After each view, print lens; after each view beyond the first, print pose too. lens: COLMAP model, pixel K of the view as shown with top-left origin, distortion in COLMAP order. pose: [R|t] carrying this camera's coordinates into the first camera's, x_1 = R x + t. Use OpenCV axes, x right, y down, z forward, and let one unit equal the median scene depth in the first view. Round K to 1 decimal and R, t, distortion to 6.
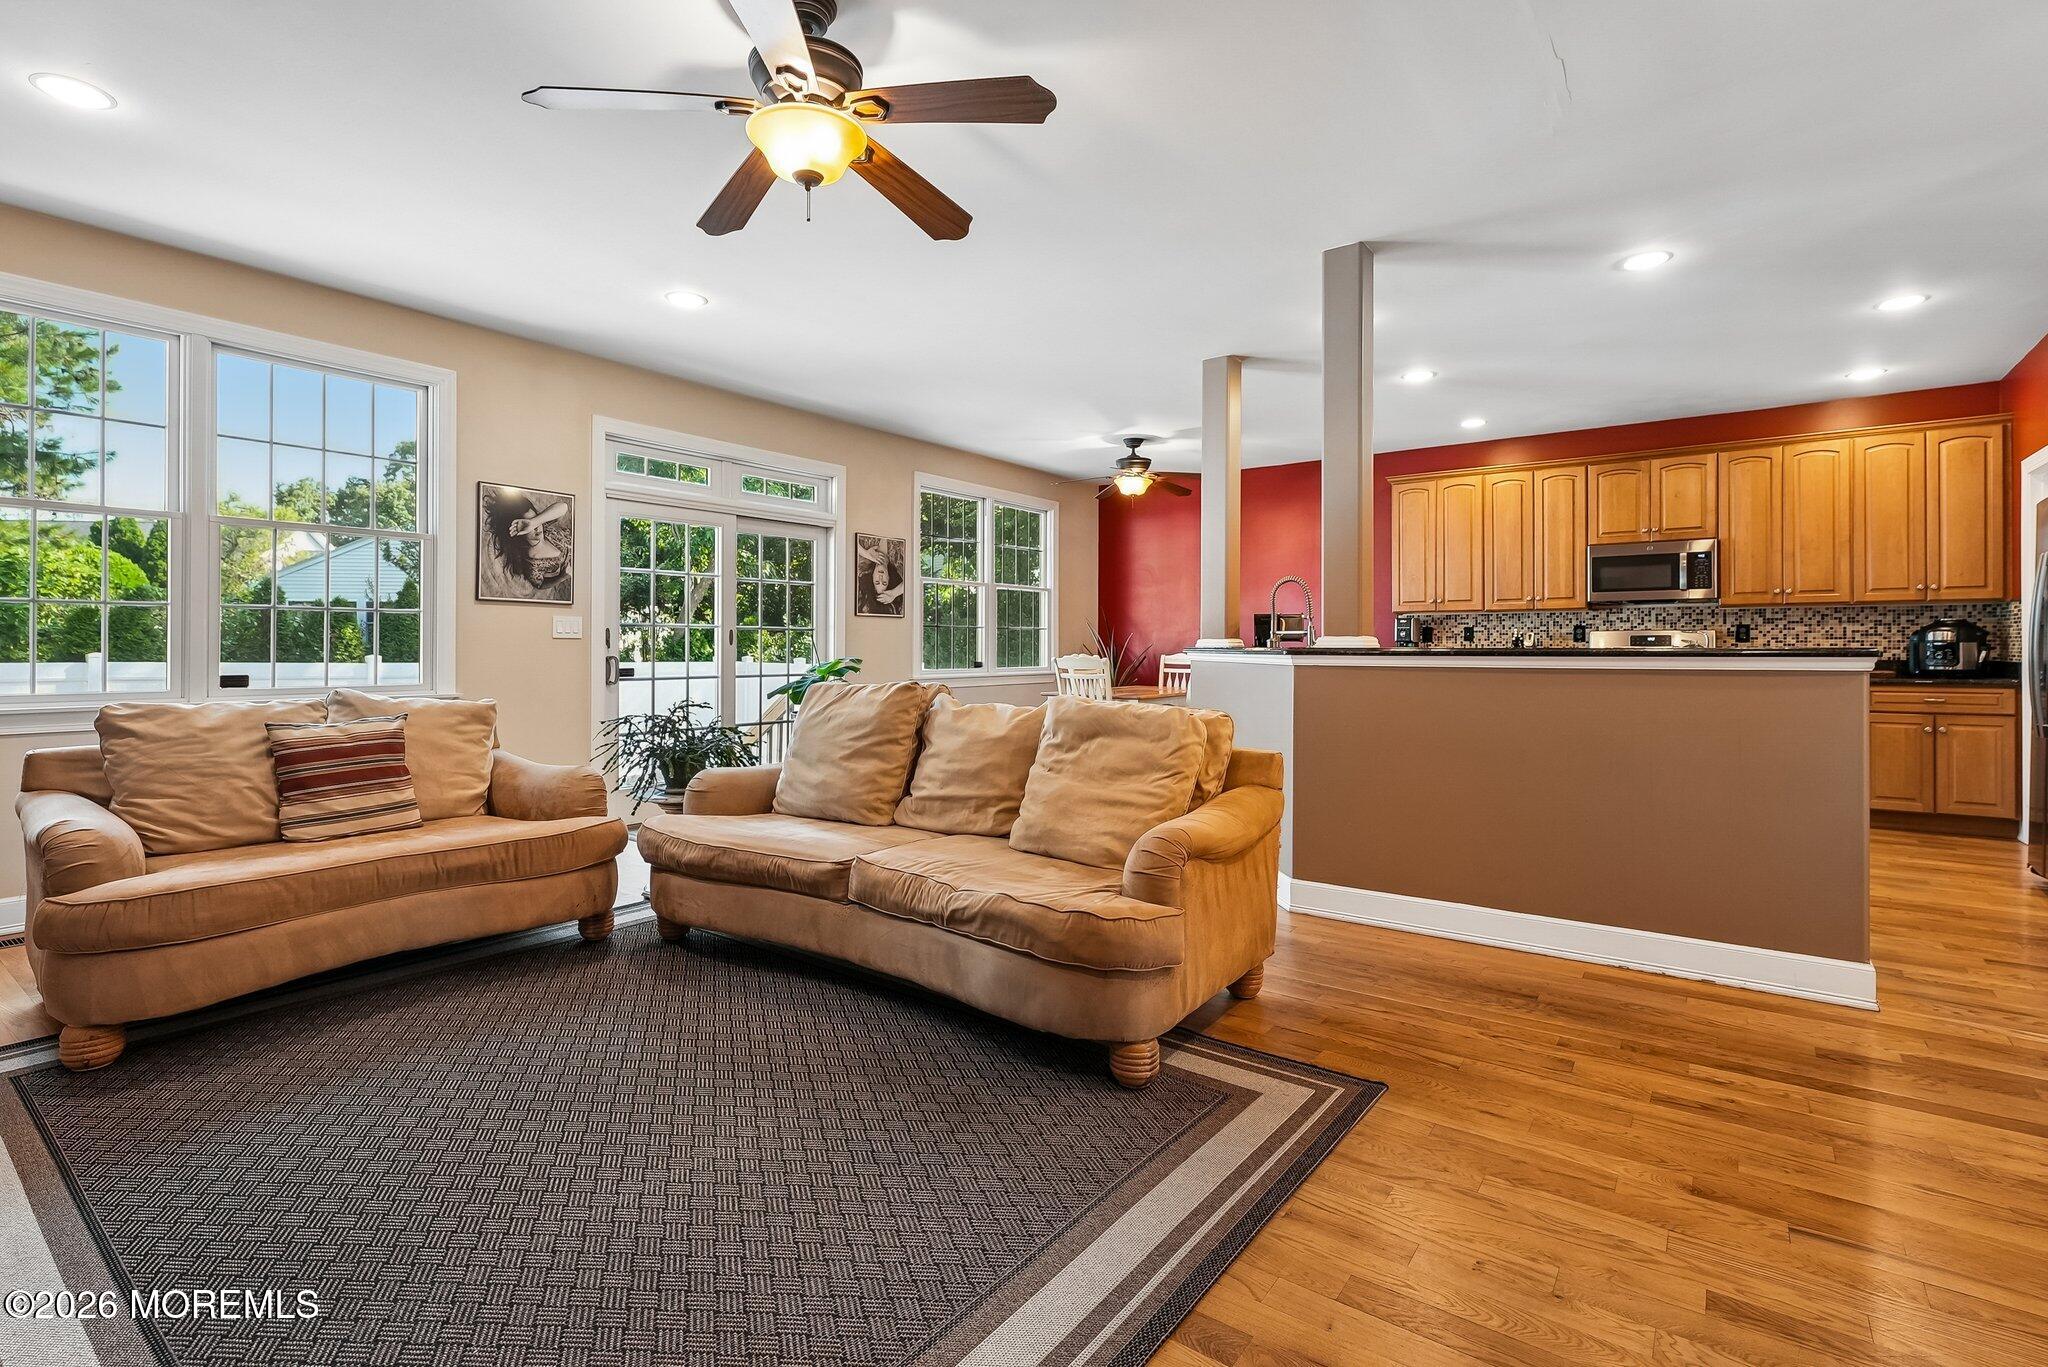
lens RADIAL K [[949.6, 0, 1013.1], [0, 949.6, 643.1], [0, 0, 1]] dist [-0.000476, -0.000202]
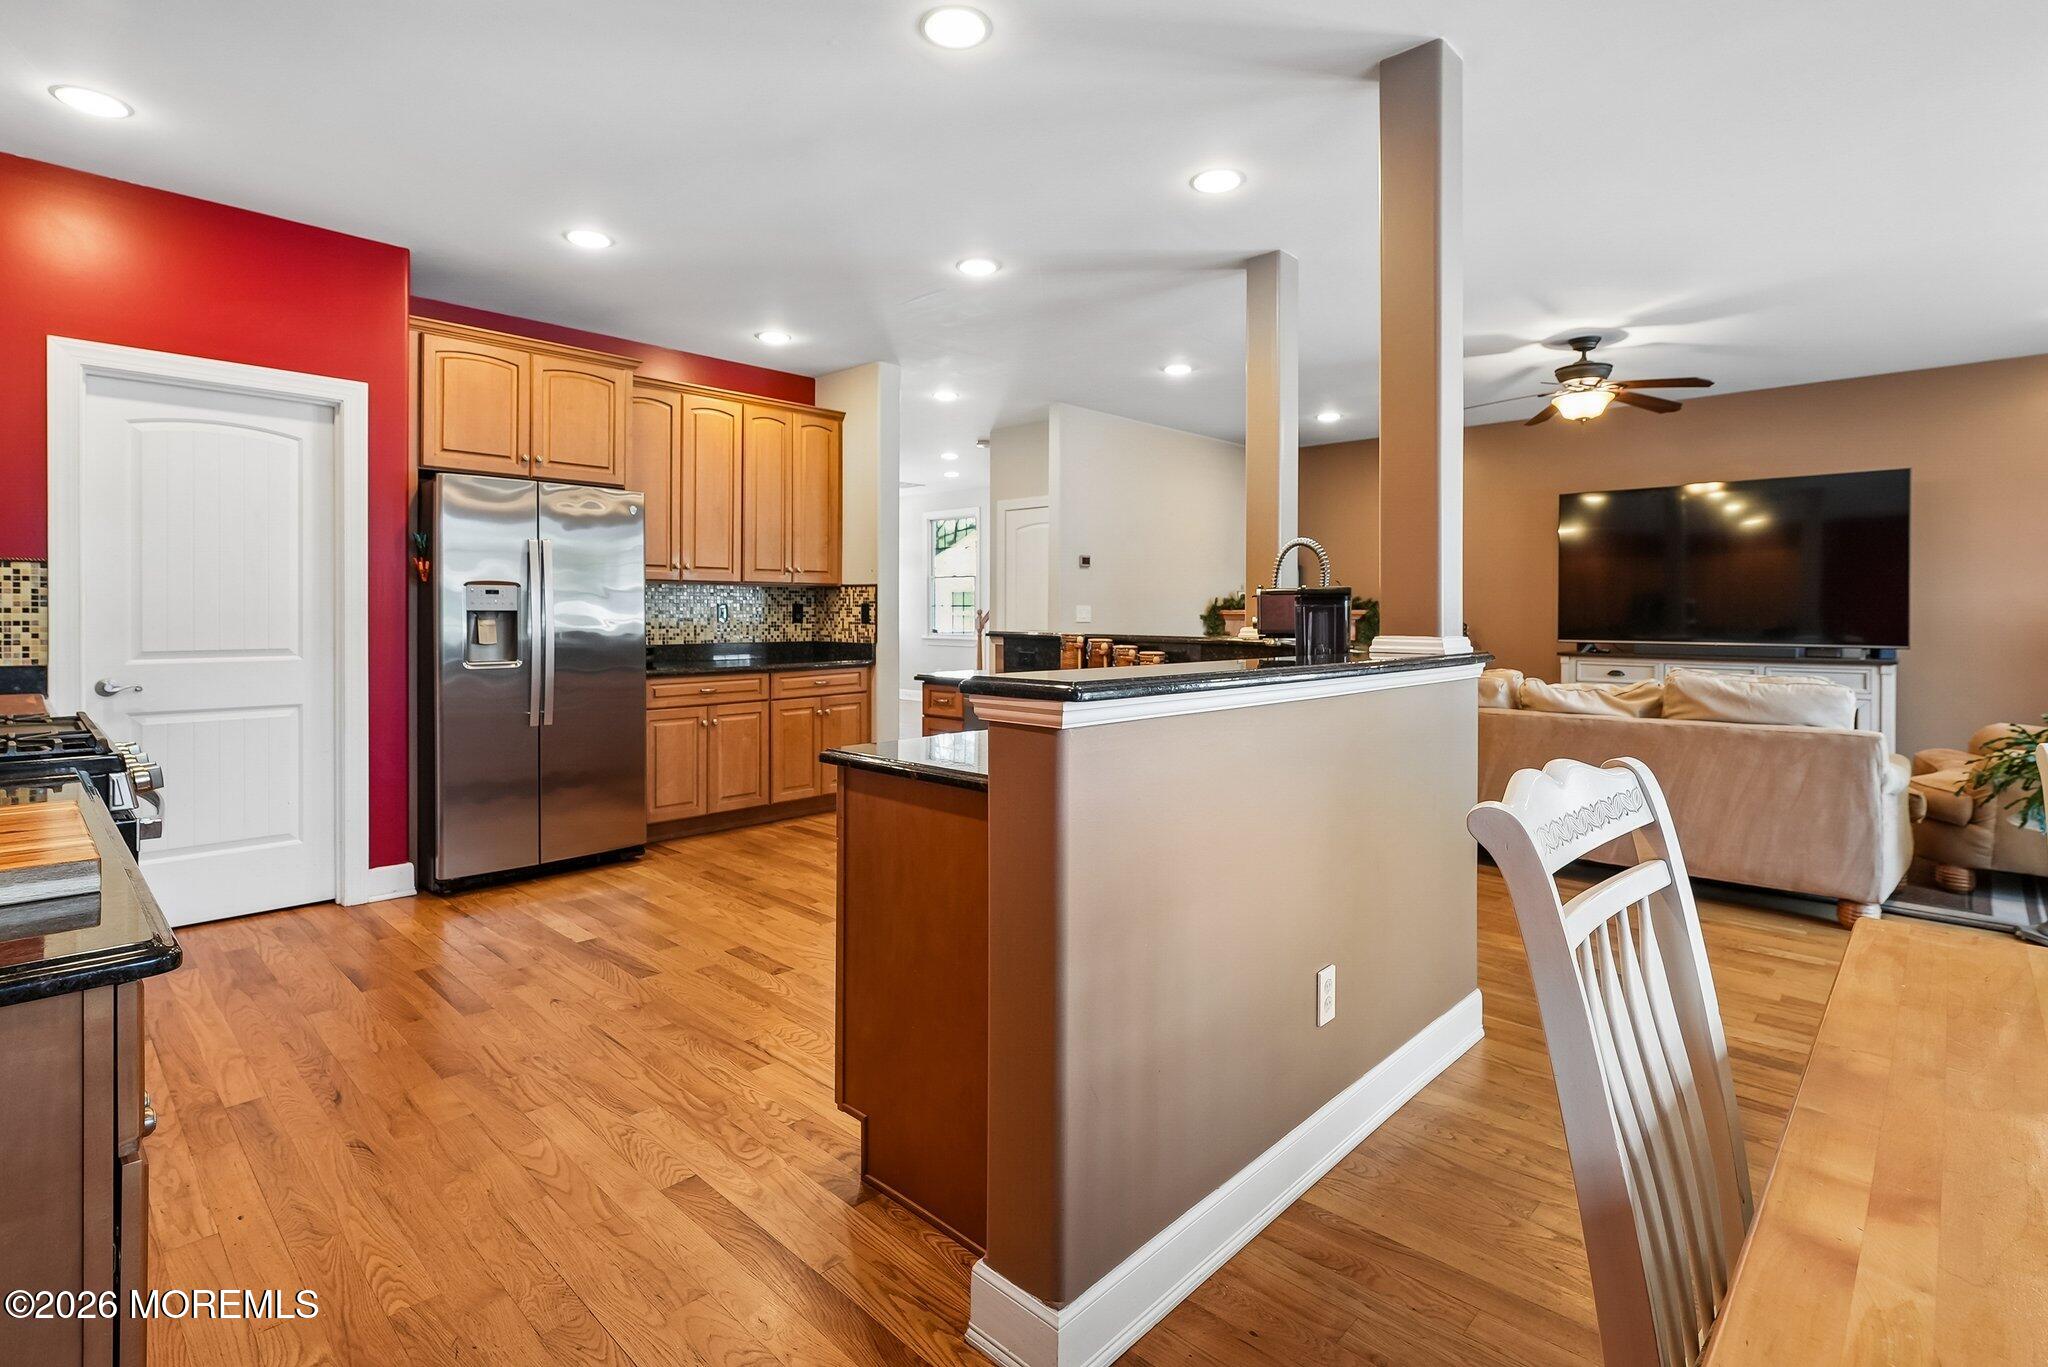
lens RADIAL K [[974.5, 0, 1017.8], [0, 974.5, 616.1], [0, 0, 1]] dist [-0.001284, -0.000293]
pose [[-0.993172, -0.004561, 0.116570, 0.316923], [-0.004243, 0.999987, 0.002977, -0.013017], [-0.116582, 0.002462, -0.993178, 1.317222]]
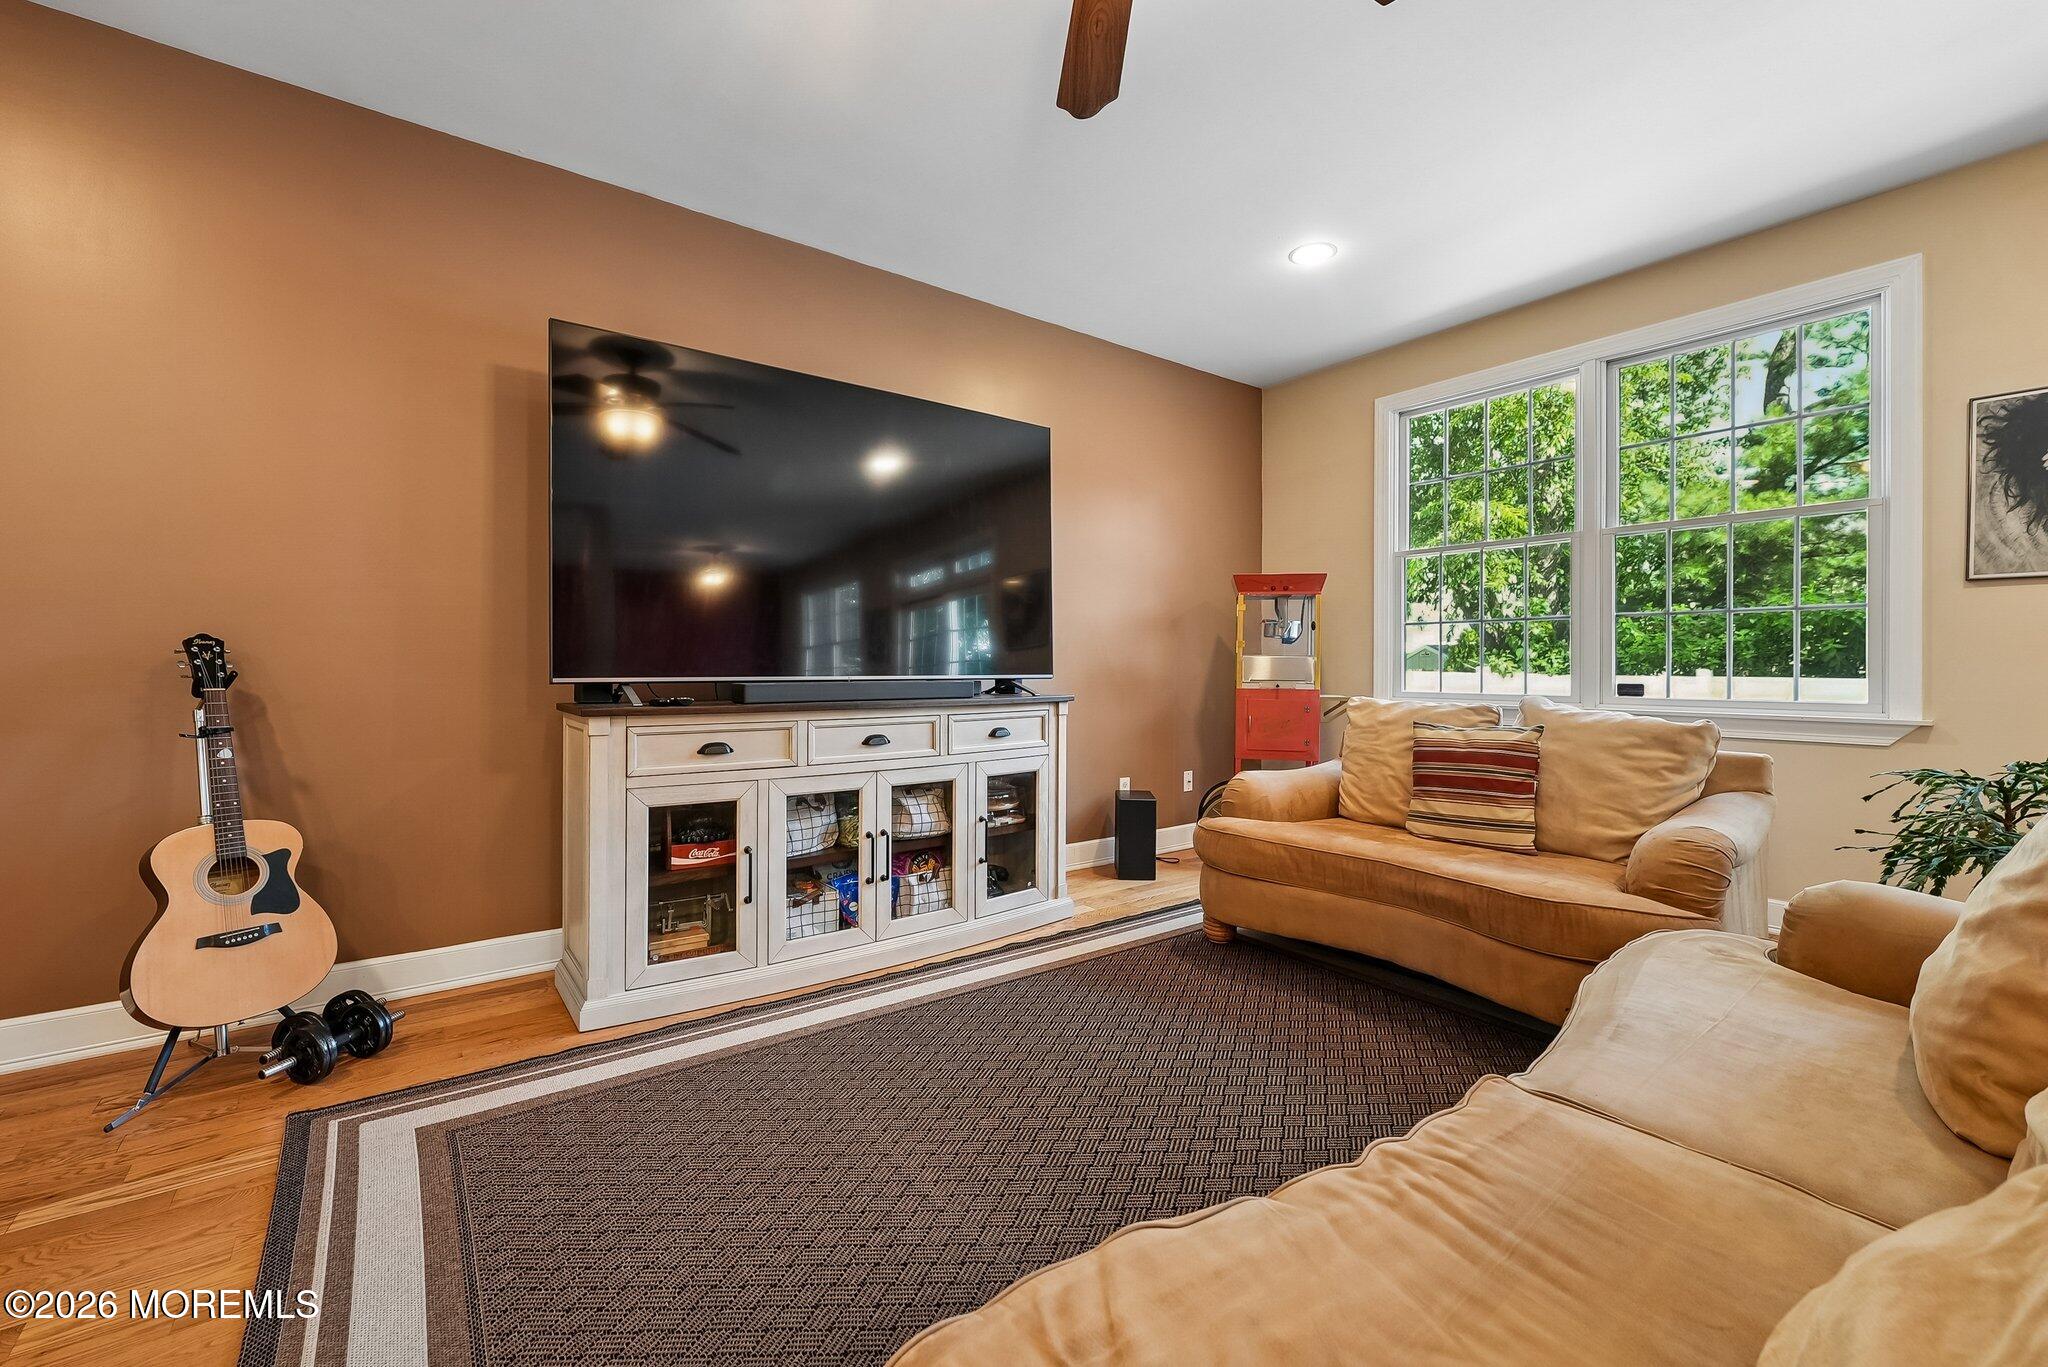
lens RADIAL K [[842.4, 0, 1023.5], [0, 842.4, 664.3], [0, 0, 1]] dist [-0.000610, -0.000103]
pose [[-0.277690, -0.004555, -0.960660, 0.137393], [0.000147, 0.999989, -0.004784, 0.011758], [0.960671, -0.001470, -0.277687, 0.420724]]
